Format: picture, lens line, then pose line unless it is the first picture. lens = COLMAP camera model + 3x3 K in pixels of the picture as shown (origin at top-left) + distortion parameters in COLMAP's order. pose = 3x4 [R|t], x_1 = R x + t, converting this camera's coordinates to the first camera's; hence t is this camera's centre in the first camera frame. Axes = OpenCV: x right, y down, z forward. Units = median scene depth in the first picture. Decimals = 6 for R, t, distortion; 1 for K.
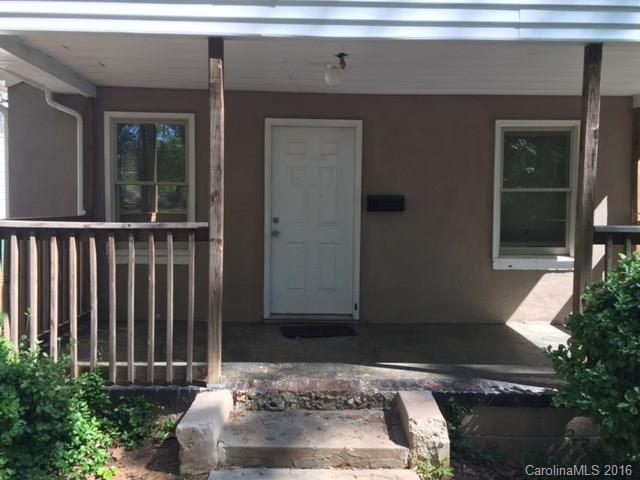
lens RADIAL K [[526.6, 0, 320.6], [0, 526.6, 237.0], [0, 0, 1]] dist [0.009319, -0.012318]
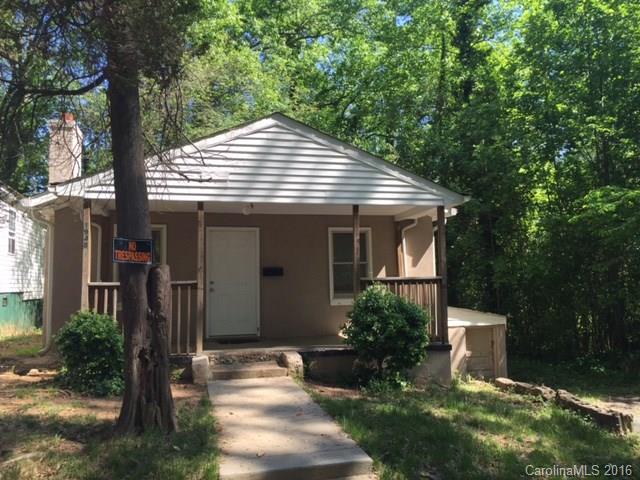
lens RADIAL K [[526.6, 0, 320.6], [0, 526.6, 237.0], [0, 0, 1]] dist [0.009319, -0.012318]
pose [[0.974426, -0.009165, 0.224521, -0.197566], [0.040457, 0.989996, -0.135174, 0.111646], [-0.221036, 0.140801, 0.965048, -1.303785]]
